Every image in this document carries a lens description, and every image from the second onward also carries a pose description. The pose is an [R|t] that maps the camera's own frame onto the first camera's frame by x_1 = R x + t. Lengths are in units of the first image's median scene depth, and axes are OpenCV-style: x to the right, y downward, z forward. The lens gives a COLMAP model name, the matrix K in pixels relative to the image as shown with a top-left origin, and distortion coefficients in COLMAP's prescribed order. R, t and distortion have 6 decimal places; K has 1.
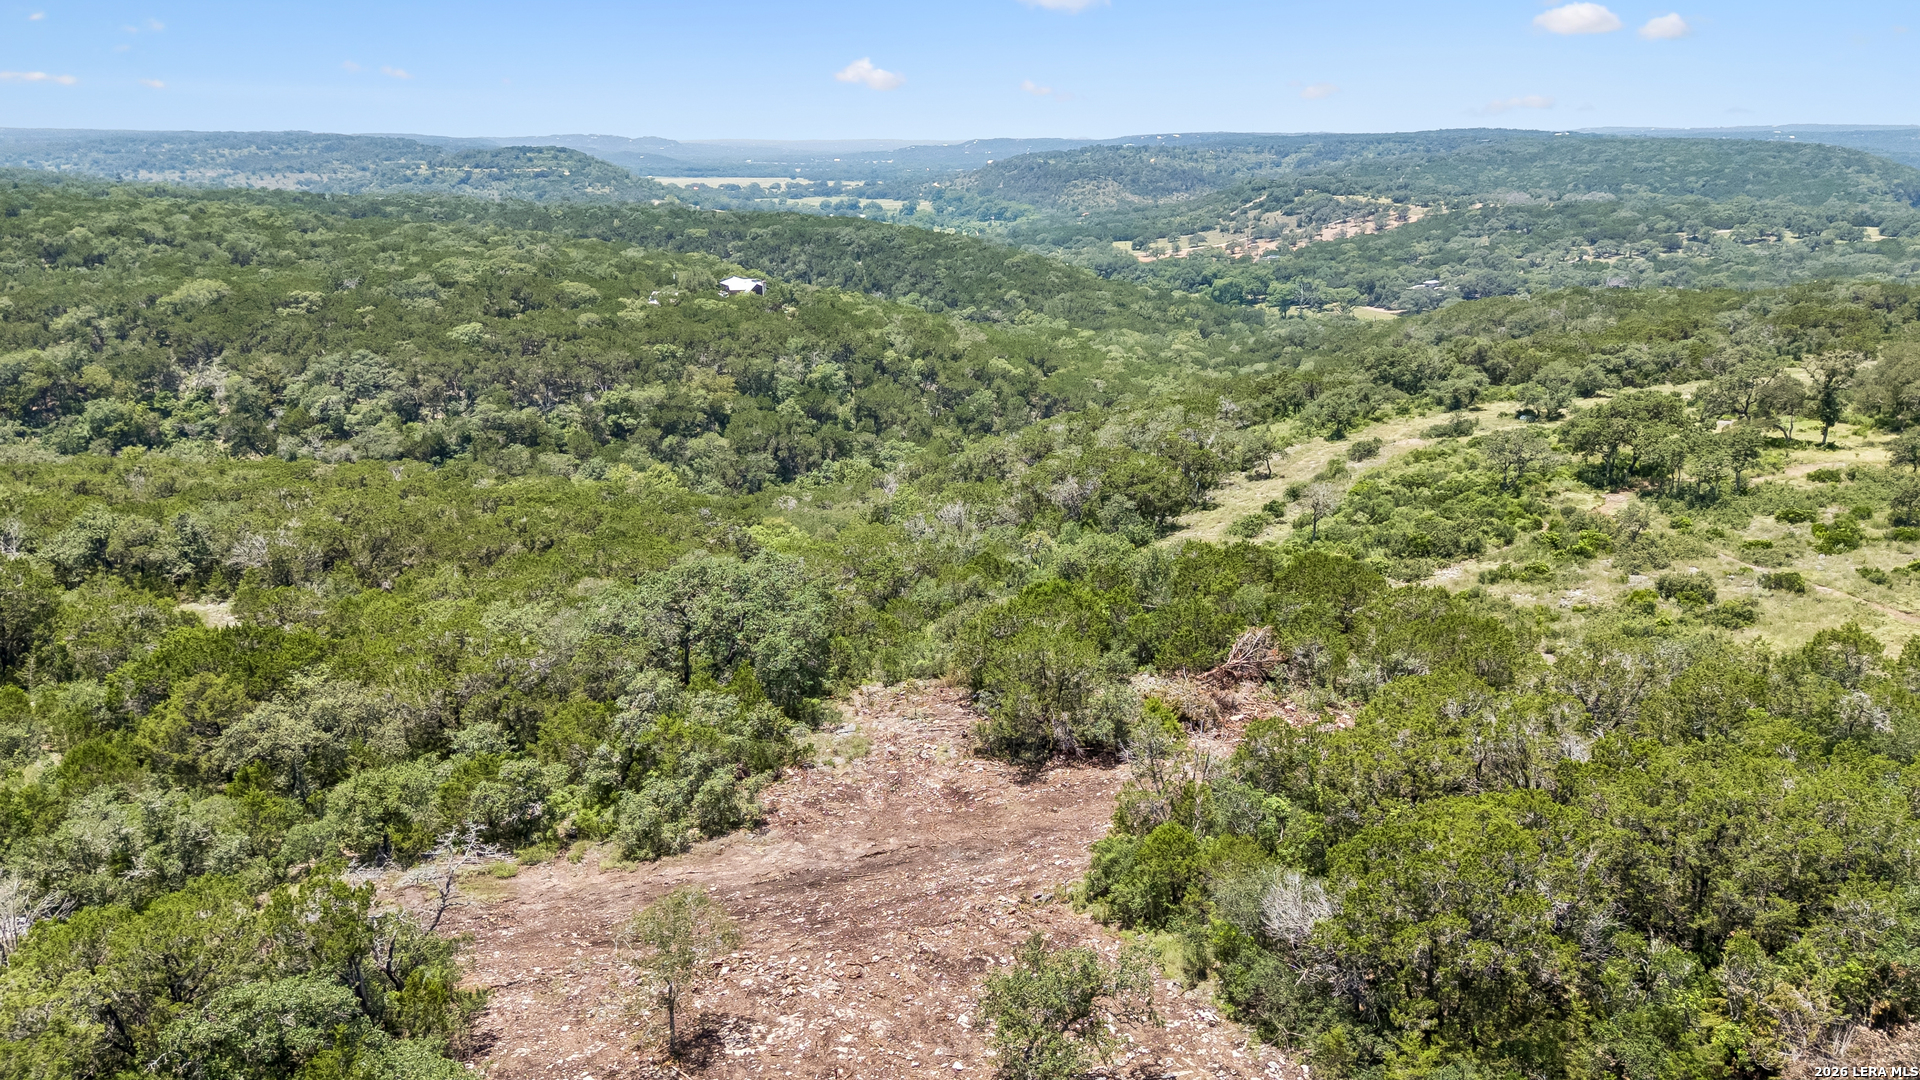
lens RADIAL K [[1425.6, 0, 960.0], [0, 1425.6, 540.0], [0, 0, 1]] dist [0.114723, -0.145505]
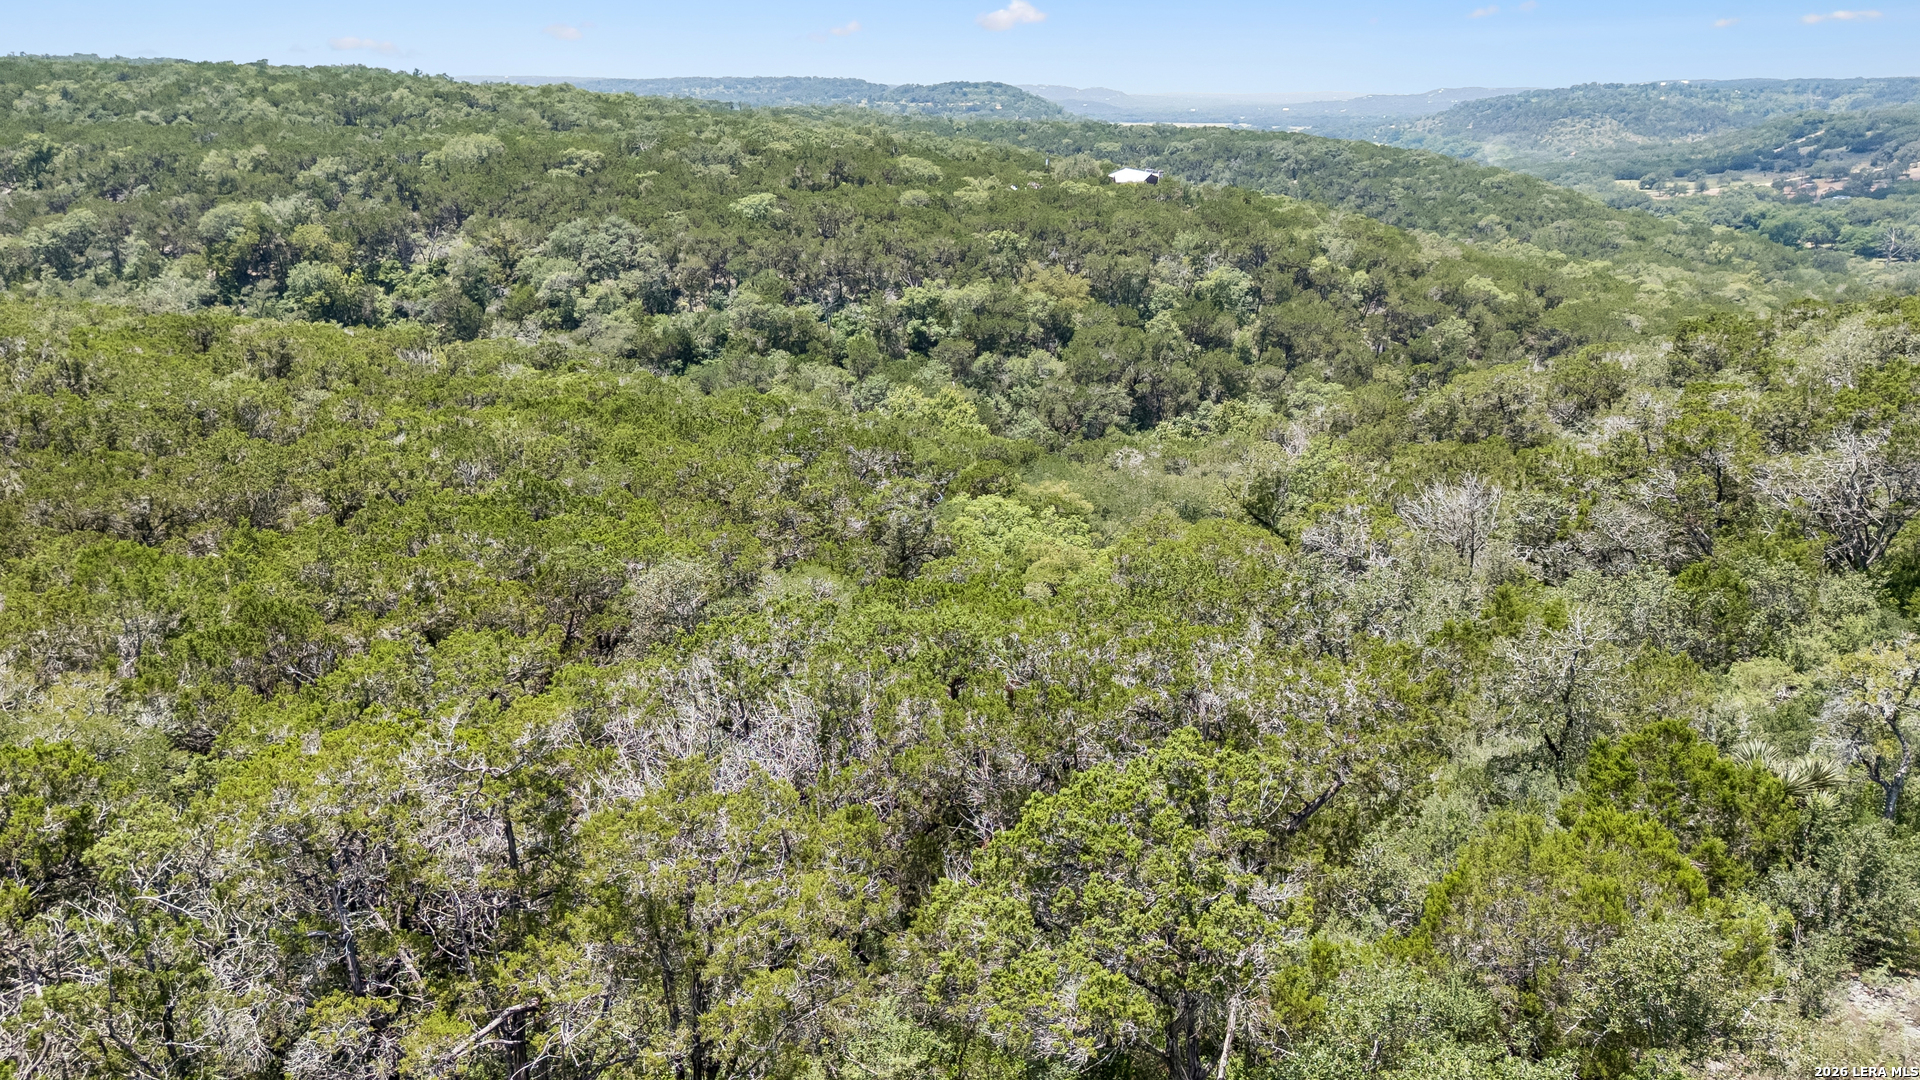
lens RADIAL K [[1425.6, 0, 960.0], [0, 1425.6, 540.0], [0, 0, 1]] dist [0.114723, -0.145505]
pose [[0.956386, 0.094721, -0.276321, -0.010412], [-0.086775, 0.995389, 0.040874, -0.007585], [0.278918, -0.015113, 0.960196, 0.294138]]
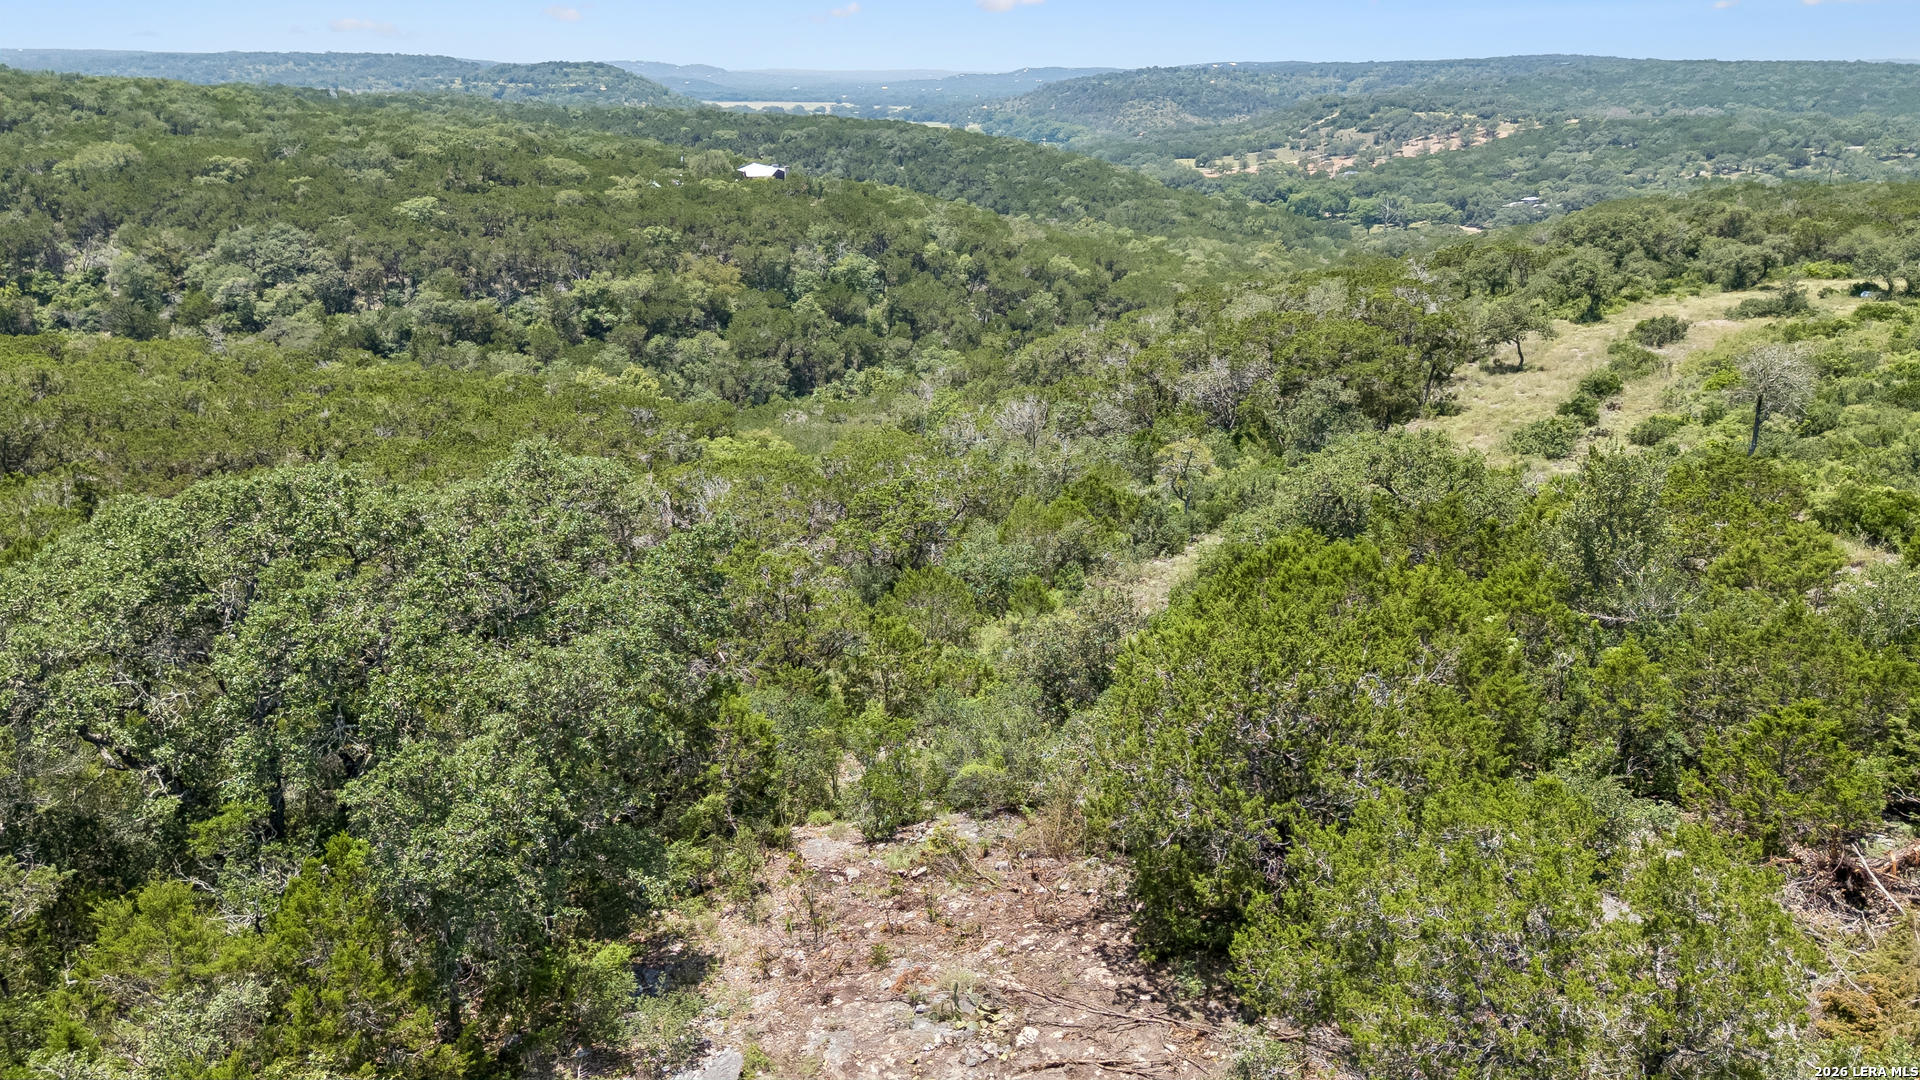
lens RADIAL K [[1419.4, 0, 960.0], [0, 1419.4, 540.0], [0, 0, 1]] dist [0.091318, -0.094611]
pose [[0.999429, 0.017420, -0.028937, -0.005922], [-0.016124, 0.998883, 0.044423, 0.003699], [0.029678, -0.043931, 0.998594, 0.181306]]
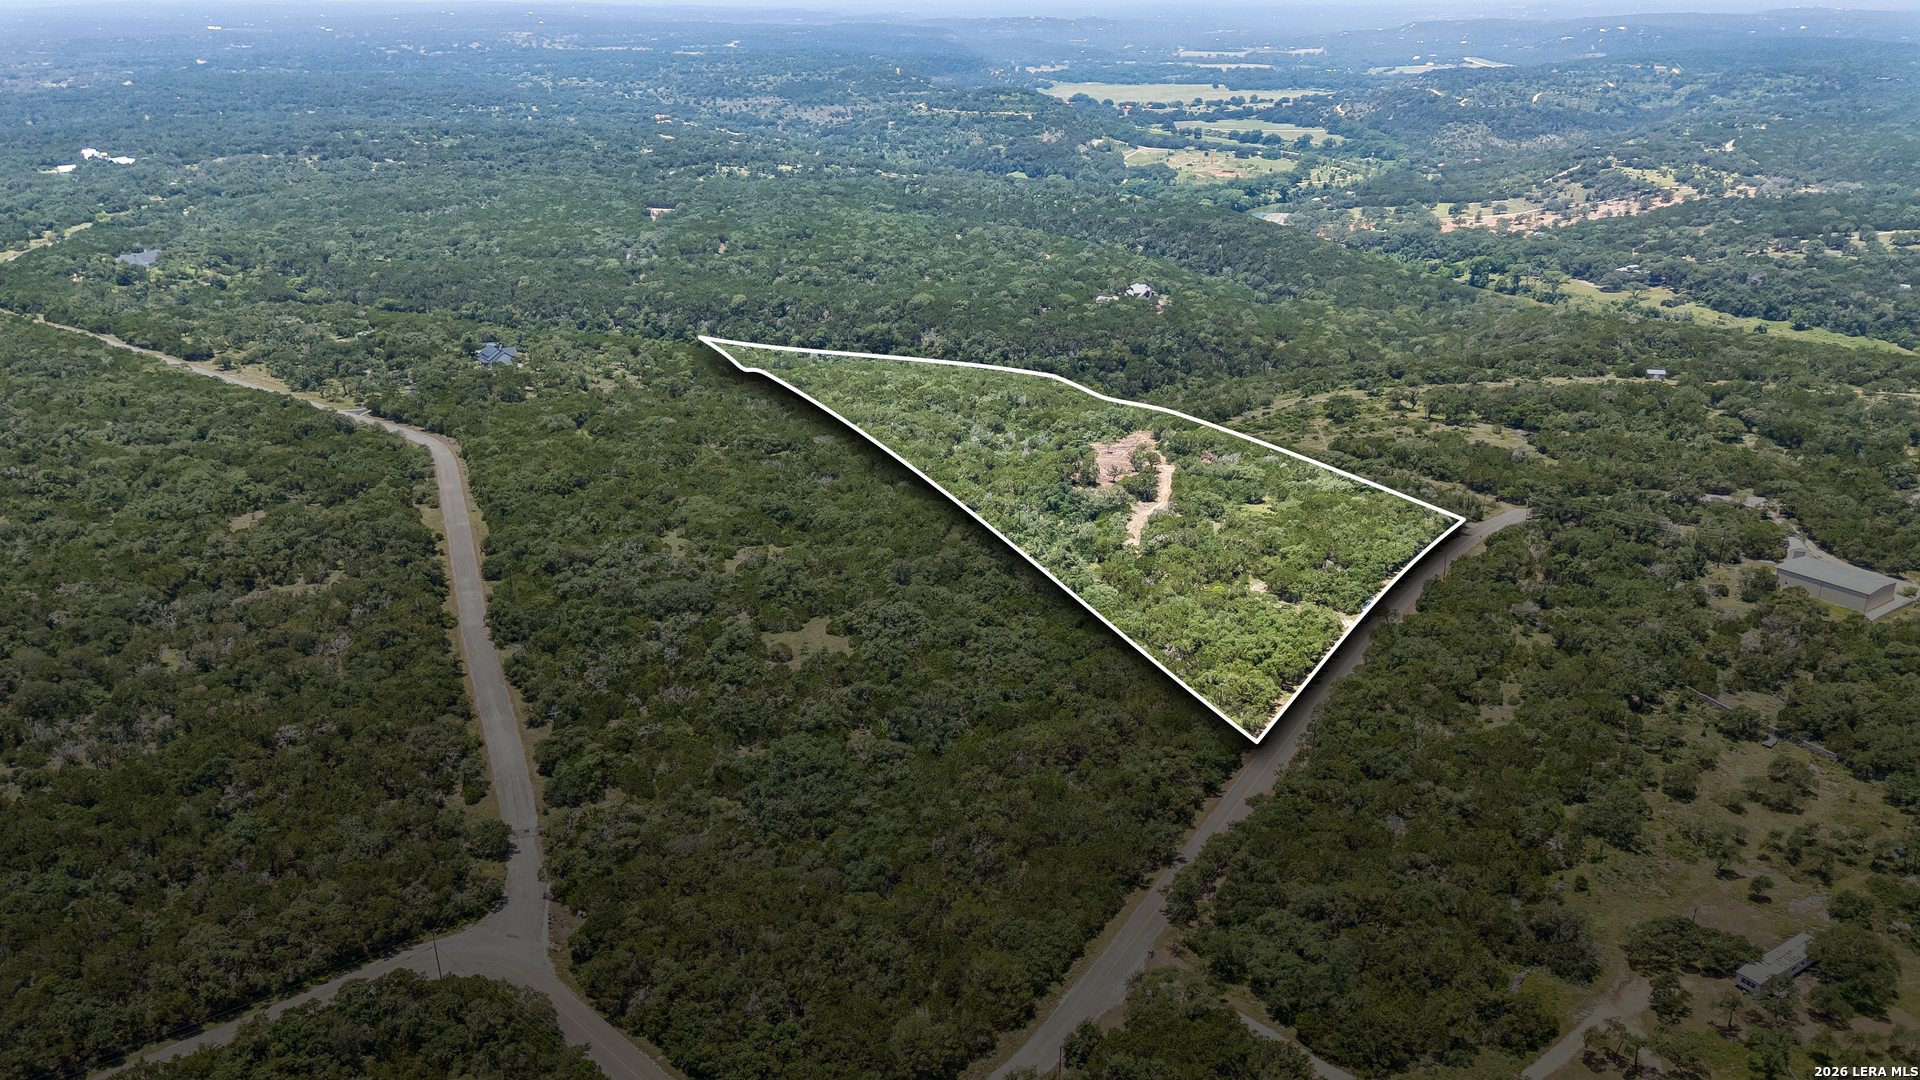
lens RADIAL K [[1425.6, 0, 960.0], [0, 1425.6, 540.0], [0, 0, 1]] dist [0.114723, -0.145505]
pose [[0.958898, 0.098908, -0.265953, 0.238823], [-0.074763, 0.992230, 0.099449, -0.008380], [0.273723, -0.075478, 0.958842, -1.401308]]
